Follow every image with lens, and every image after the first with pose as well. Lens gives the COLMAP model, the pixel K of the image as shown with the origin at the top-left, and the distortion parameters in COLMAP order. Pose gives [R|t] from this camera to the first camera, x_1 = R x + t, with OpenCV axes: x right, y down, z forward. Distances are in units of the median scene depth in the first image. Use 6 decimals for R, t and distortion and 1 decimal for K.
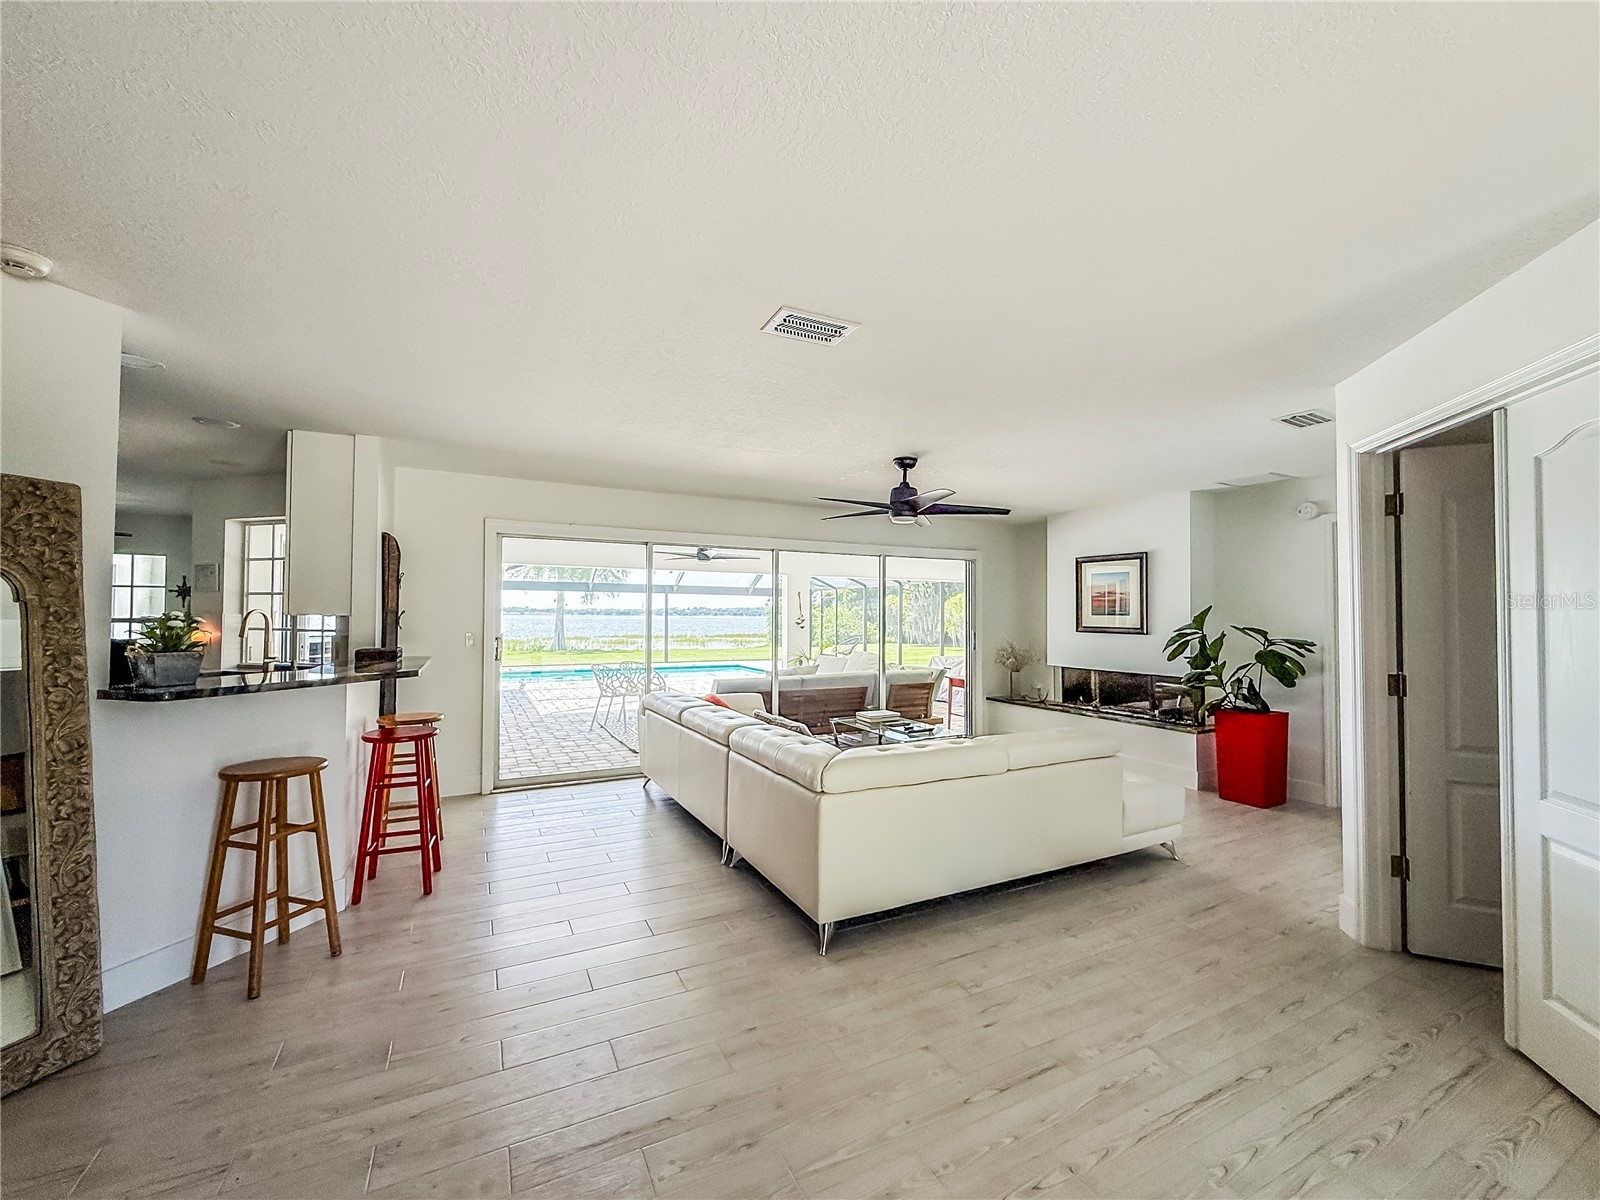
lens RADIAL K [[641.0, 0, 798.4], [0, 641.0, 604.2], [0, 0, 1]] dist [-0.002098, -0.000407]
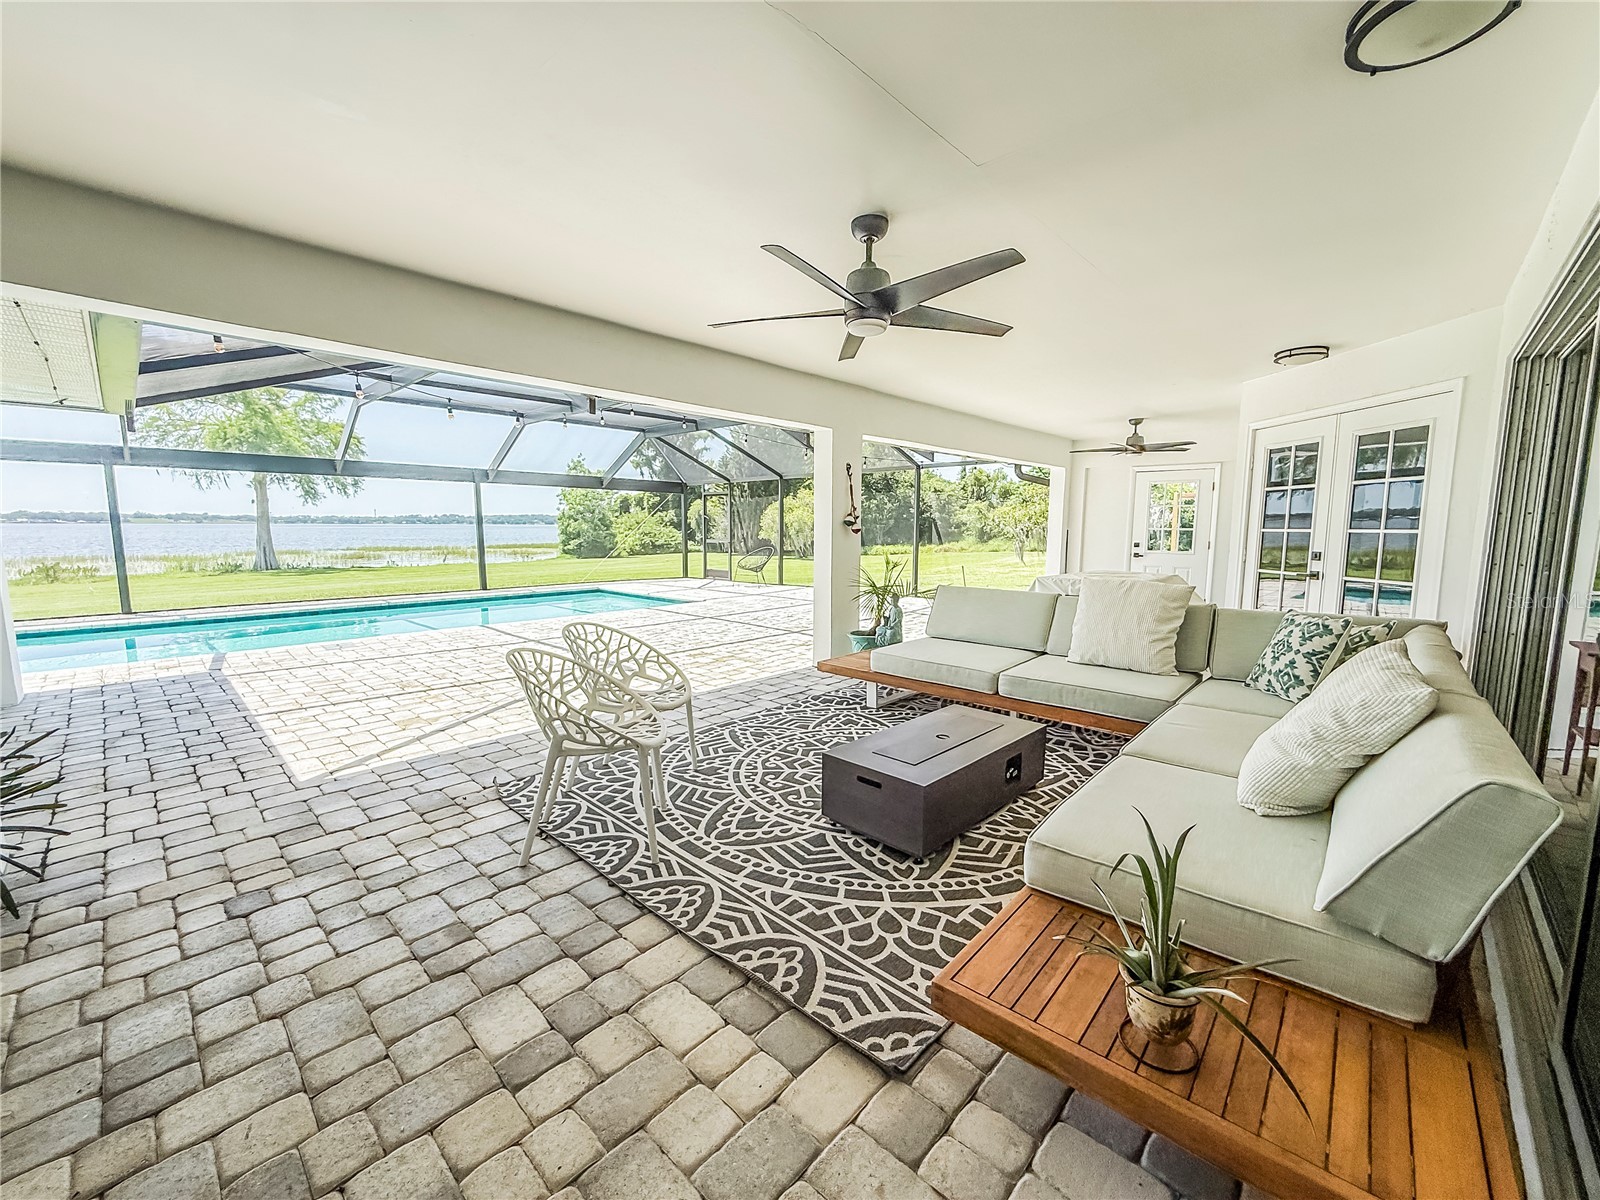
lens RADIAL K [[641.0, 0, 799.3], [0, 641.0, 603.6], [0, 0, 1]] dist [-0.002098, -0.000407]
pose [[0.941852, -0.044201, 0.333109, -0.046815], [-0.003579, 0.989936, 0.141474, 0.004432], [-0.336010, -0.134439, 0.932214, 0.108163]]
